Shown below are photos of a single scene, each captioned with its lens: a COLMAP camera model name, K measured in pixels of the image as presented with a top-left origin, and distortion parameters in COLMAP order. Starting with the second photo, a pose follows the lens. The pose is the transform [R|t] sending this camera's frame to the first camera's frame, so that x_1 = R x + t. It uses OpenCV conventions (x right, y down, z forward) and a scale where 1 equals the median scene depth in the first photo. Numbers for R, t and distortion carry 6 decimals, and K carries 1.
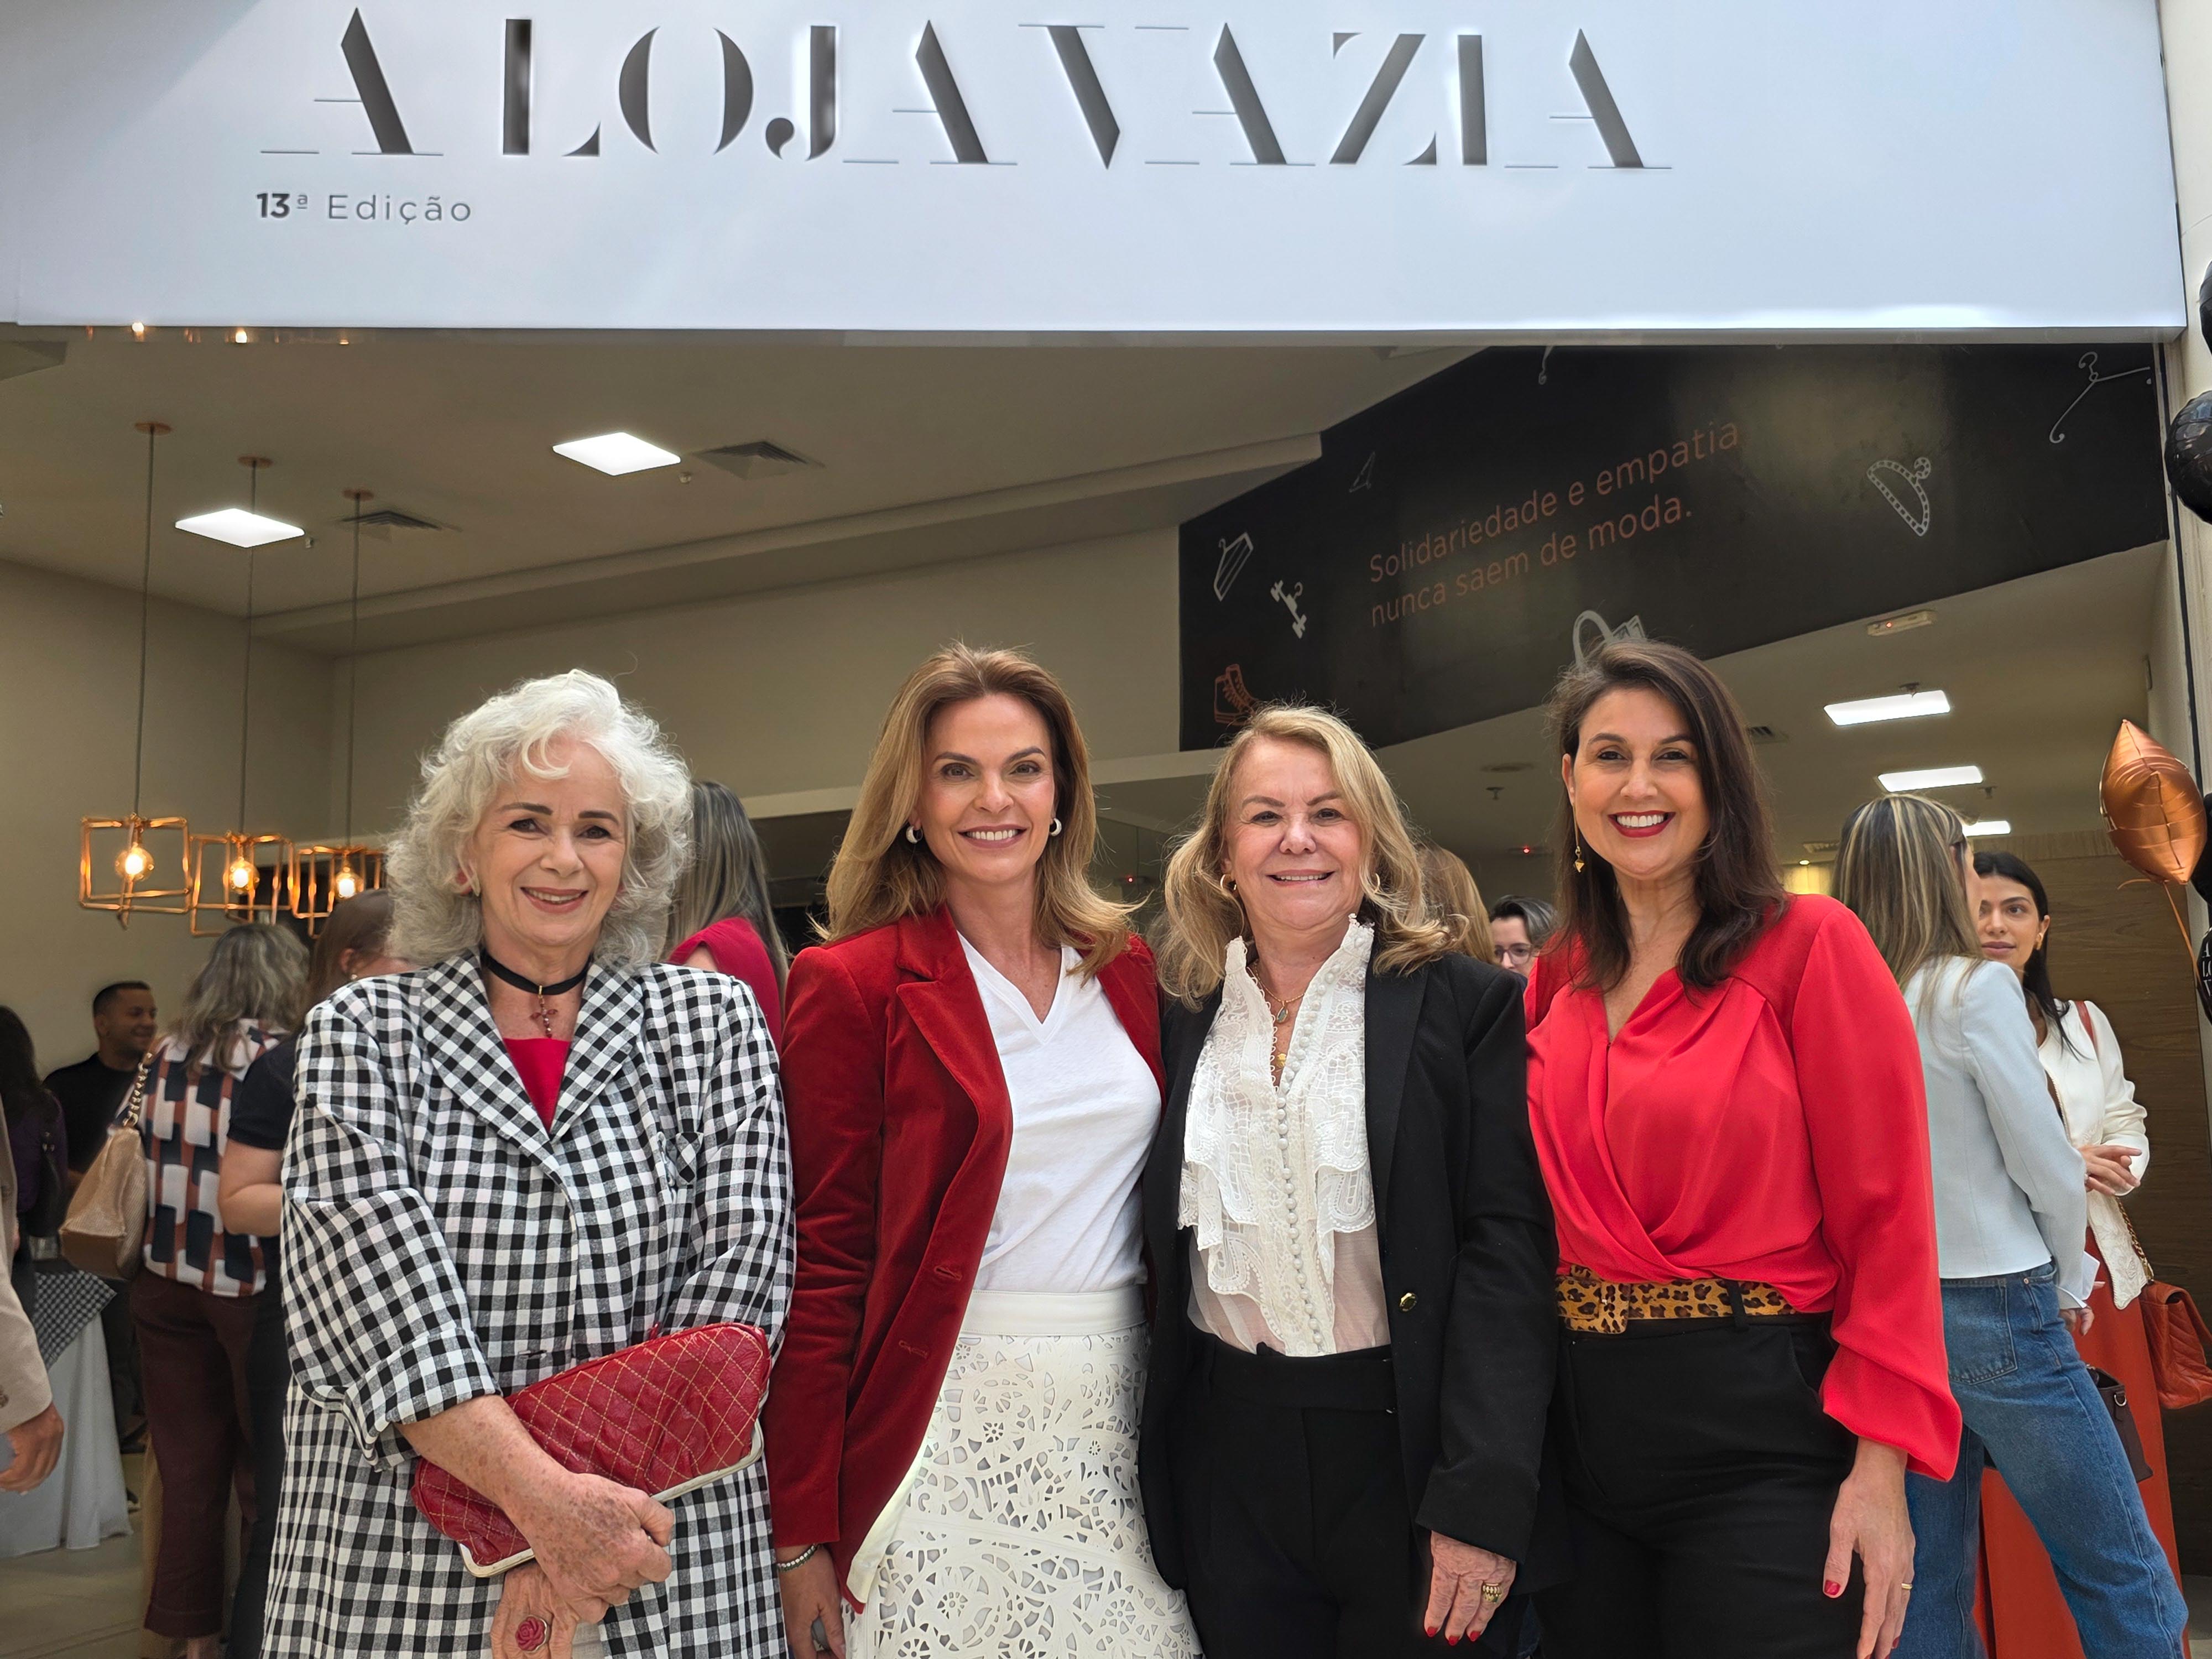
lens RADIAL K [[2112.1, 0, 1119.7], [0, 2112.1, 789.9], [0, 0, 1]] dist [0.022579, 0.000000]
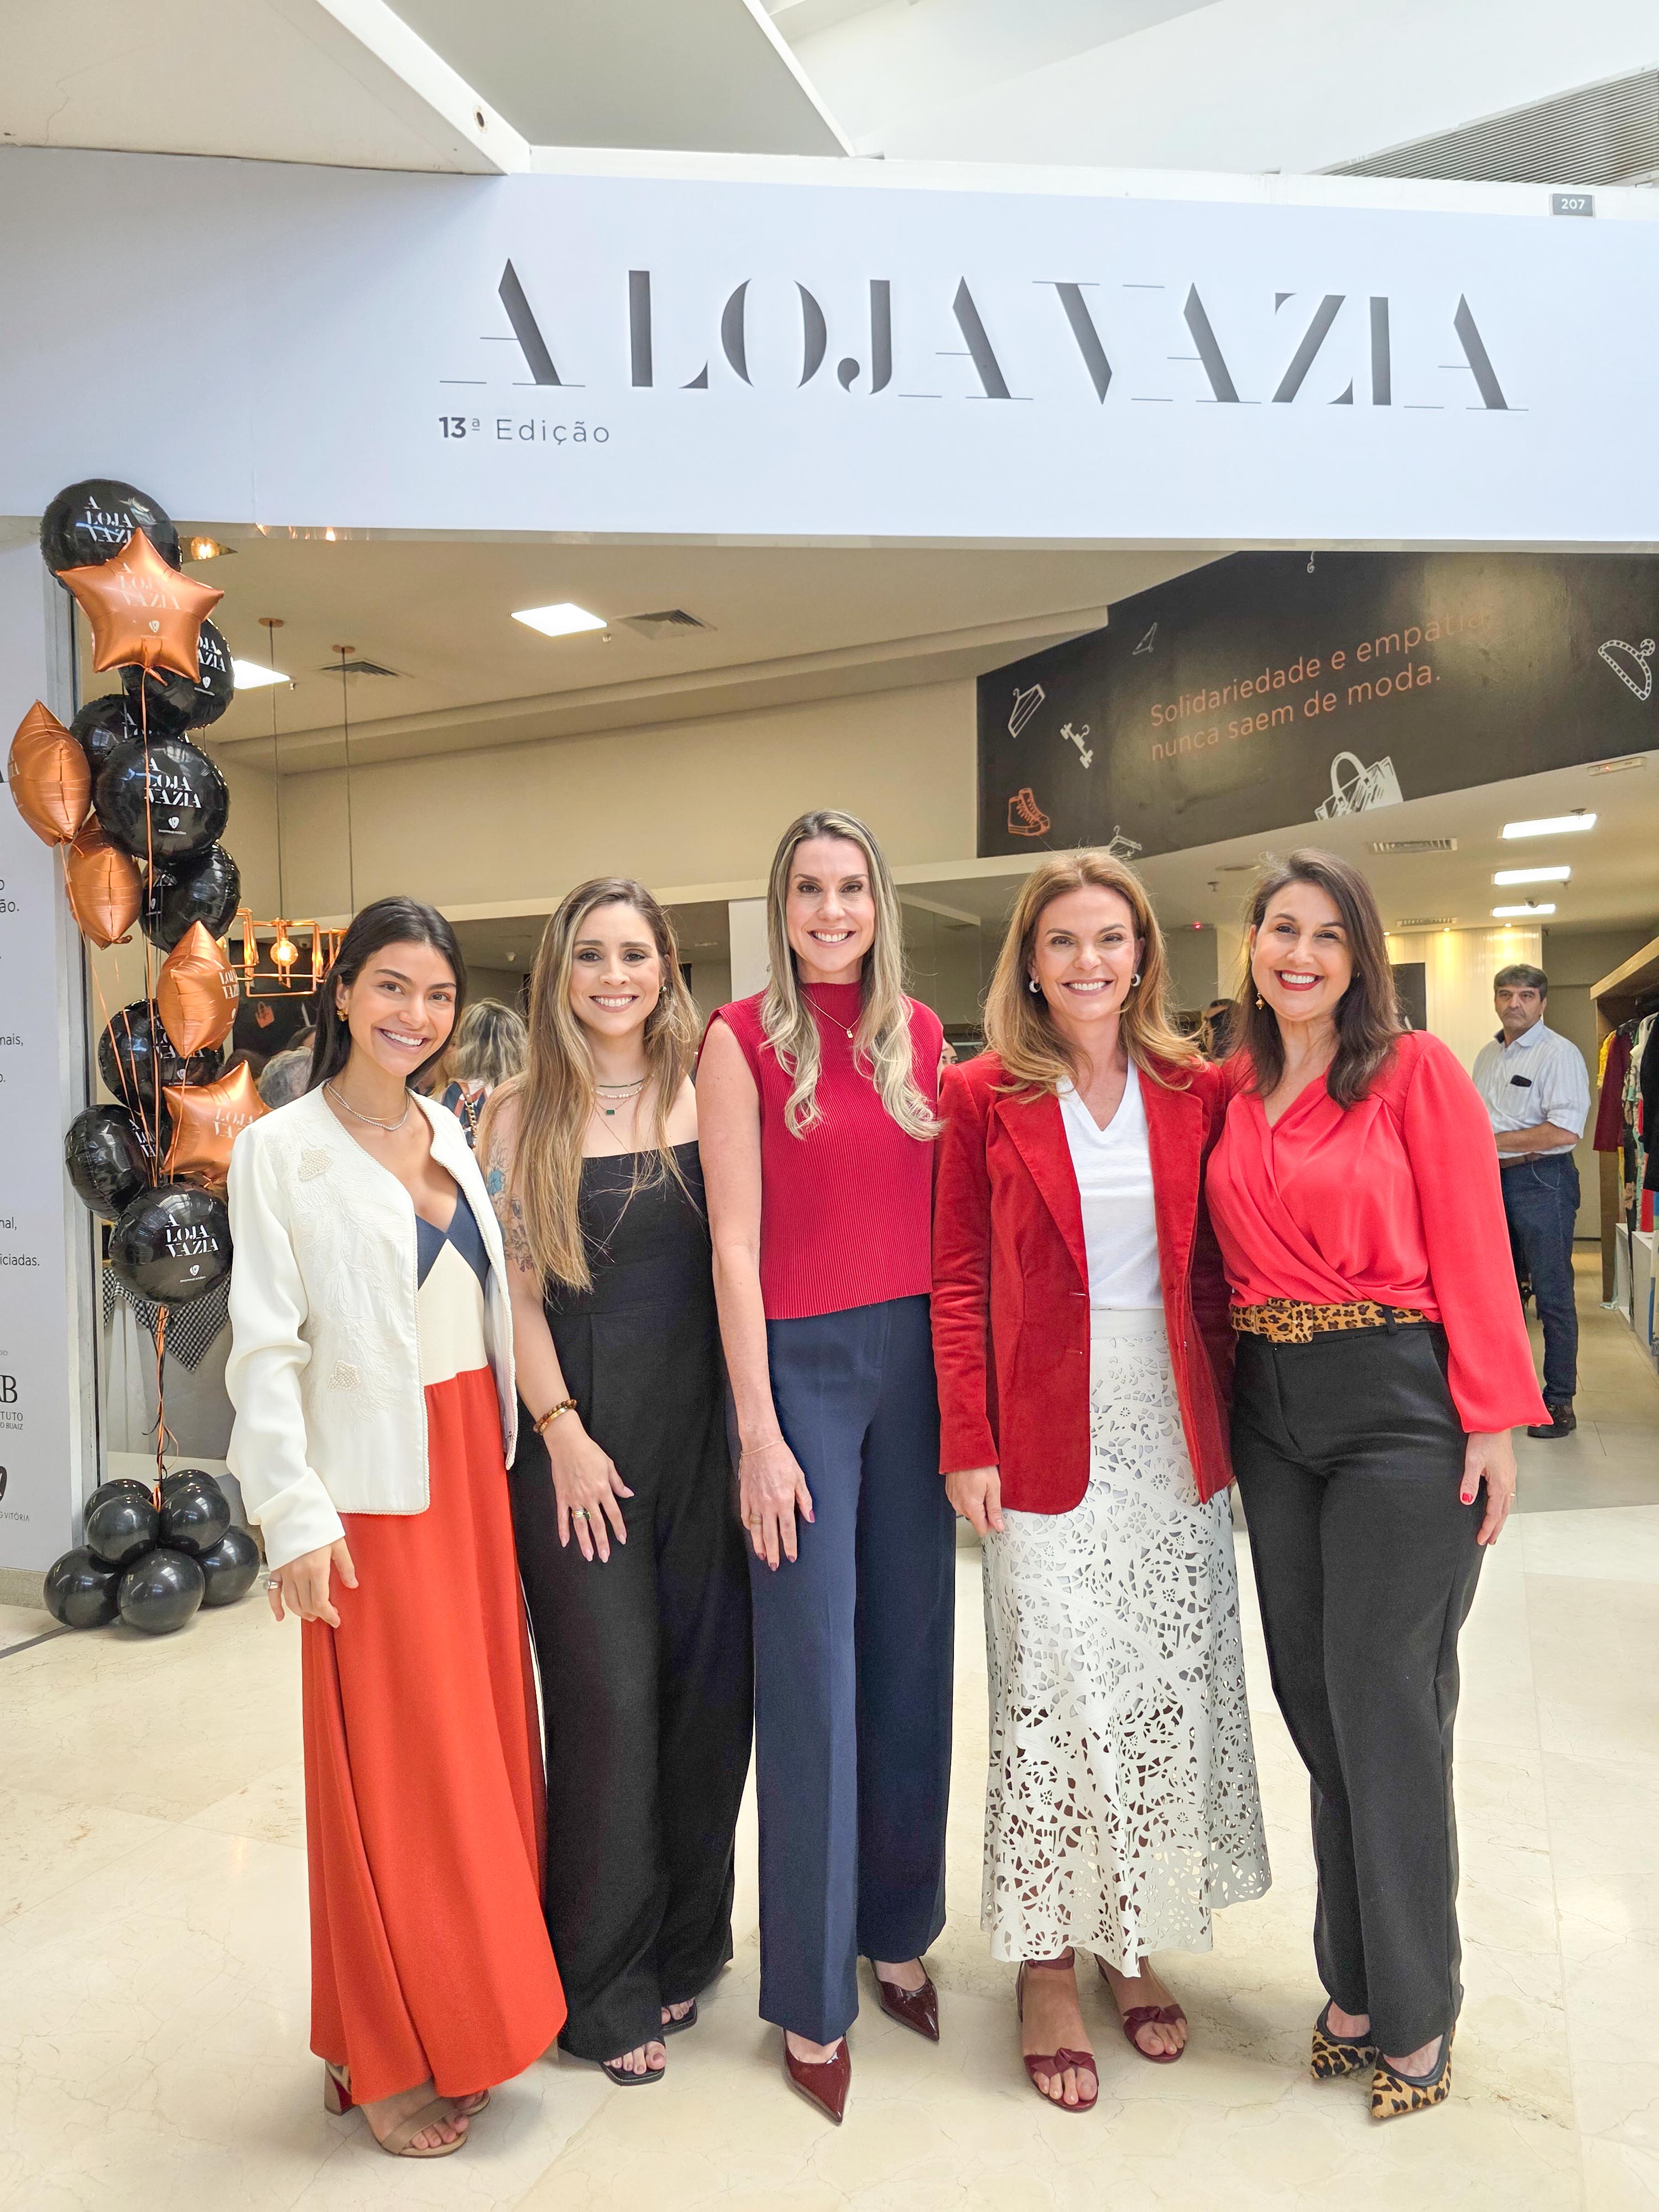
lens RADIAL K [[1586.2, 0, 820.9], [0, 1586.2, 1099.4], [0, 0, 1]] dist [0.026707, -0.025917]
pose [[0.998724, -0.005224, 0.050224, -0.227483], [-0.002149, 0.989335, 0.145643, -0.021061], [-0.050450, -0.145565, 0.988062, 0.005983]]
